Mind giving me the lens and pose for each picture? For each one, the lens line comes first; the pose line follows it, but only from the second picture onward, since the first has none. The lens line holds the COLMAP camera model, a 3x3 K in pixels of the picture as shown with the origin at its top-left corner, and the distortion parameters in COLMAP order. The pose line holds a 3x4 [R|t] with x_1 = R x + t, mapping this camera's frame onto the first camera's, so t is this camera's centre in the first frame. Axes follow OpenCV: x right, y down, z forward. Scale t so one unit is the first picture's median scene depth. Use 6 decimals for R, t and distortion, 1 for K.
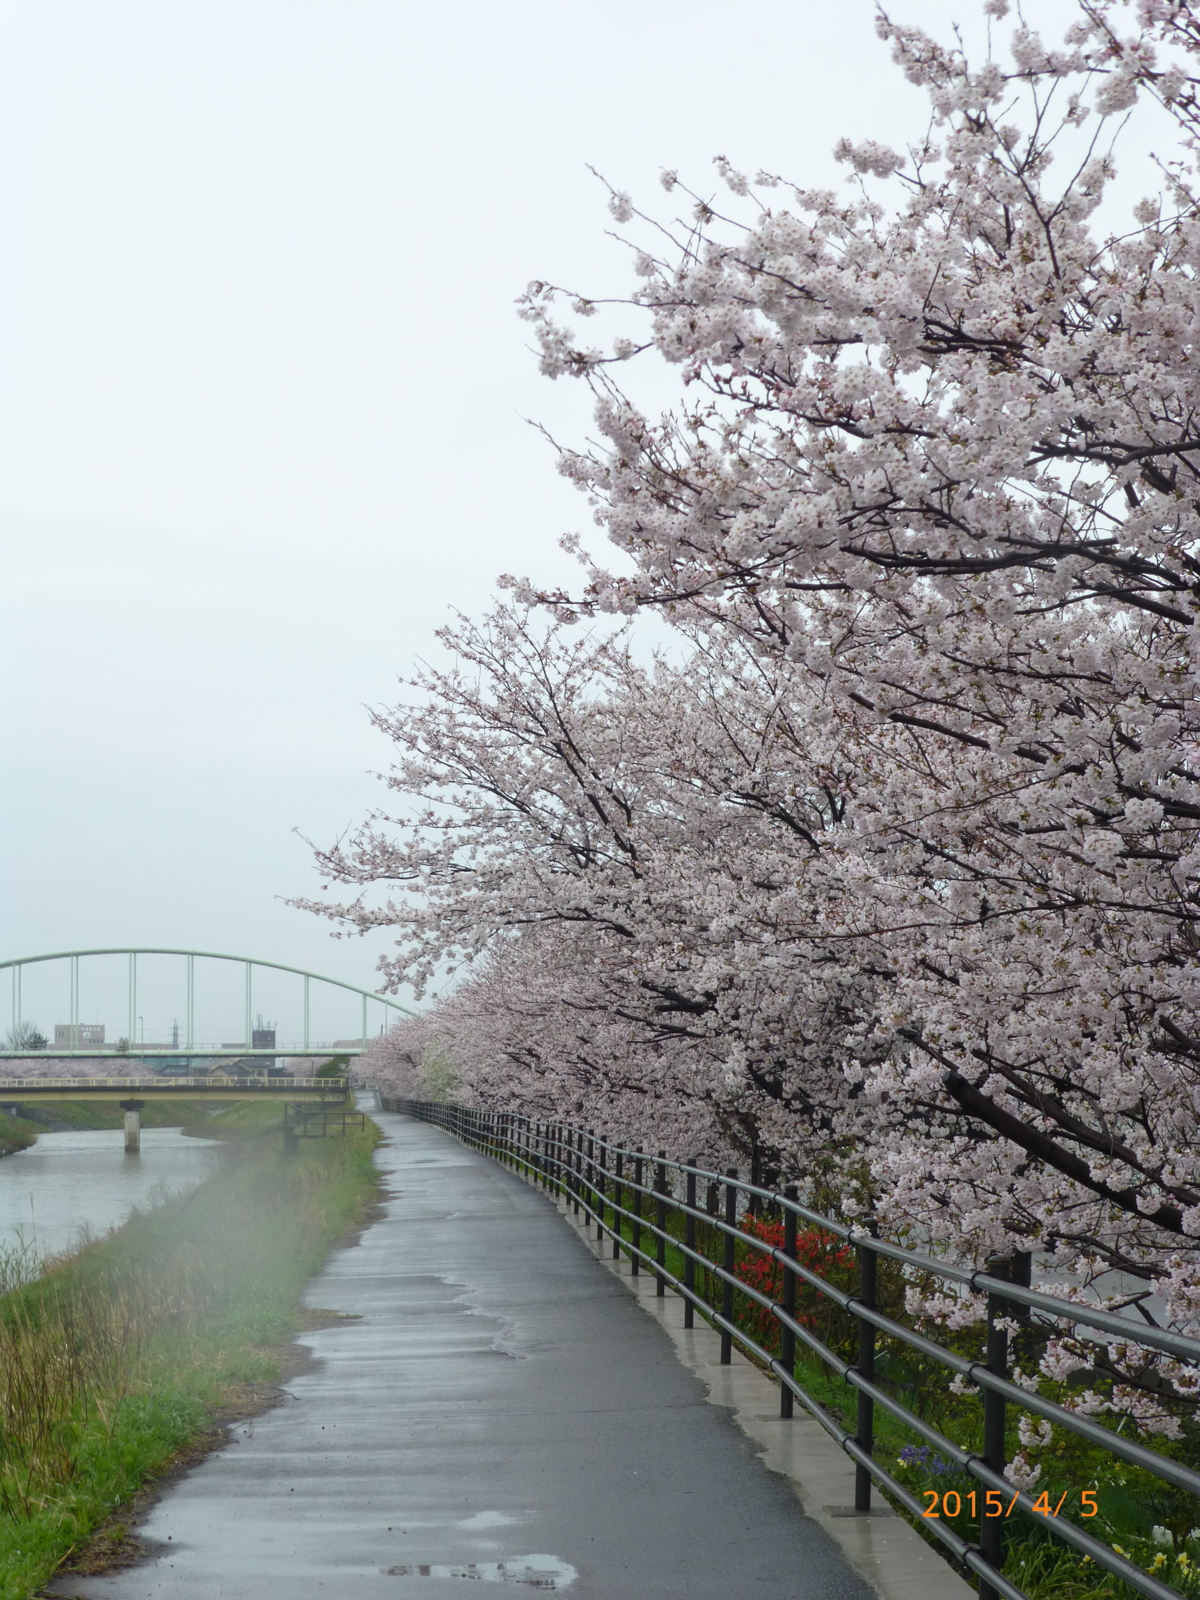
lens RADIAL K [[3096.1, 0, 599.9], [0, 3096.1, 800.8], [0, 0, 1]] dist [-0.060292, 0.000000]
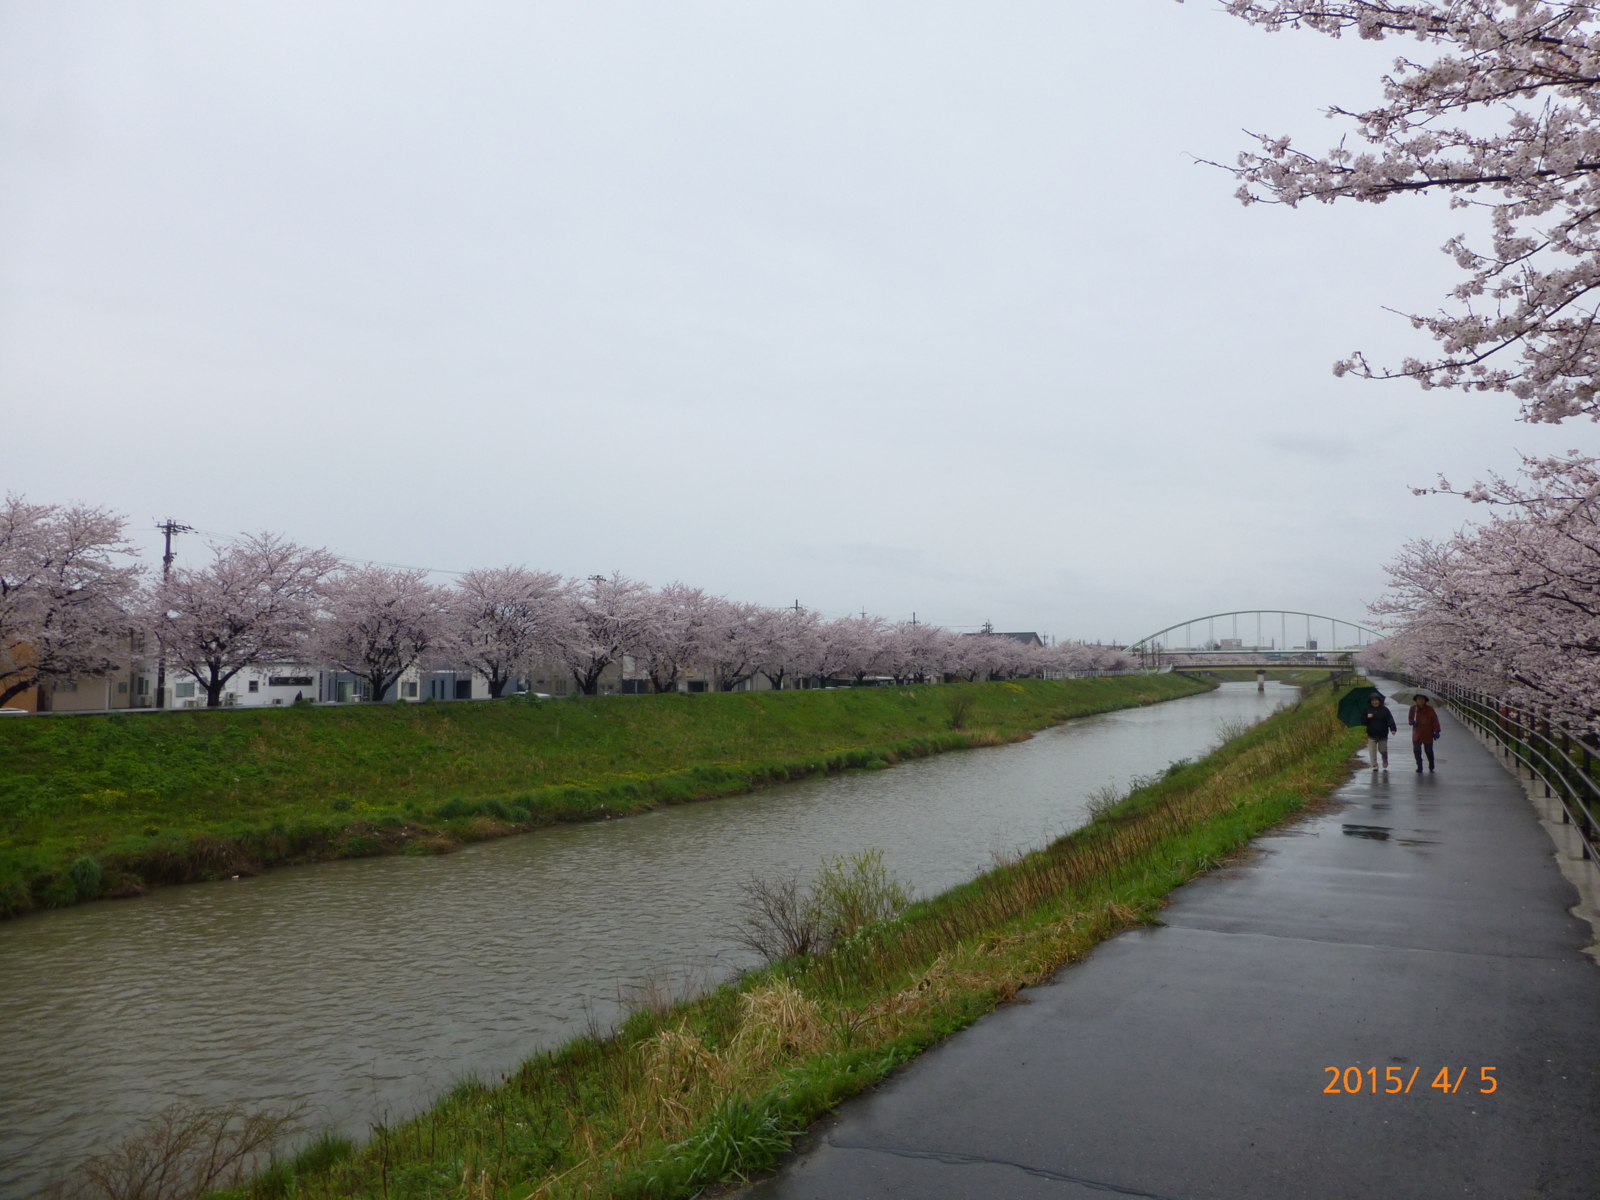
lens RADIAL K [[1216.8, 0, 800.4], [0, 1216.8, 605.6], [0, 0, 1]] dist [0.000261, 0.001263]
pose [[0.875695, -0.018410, -0.482514, 0.002721], [0.039983, 0.998606, 0.034464, -0.010912], [0.481207, -0.049472, 0.875210, -0.103553]]
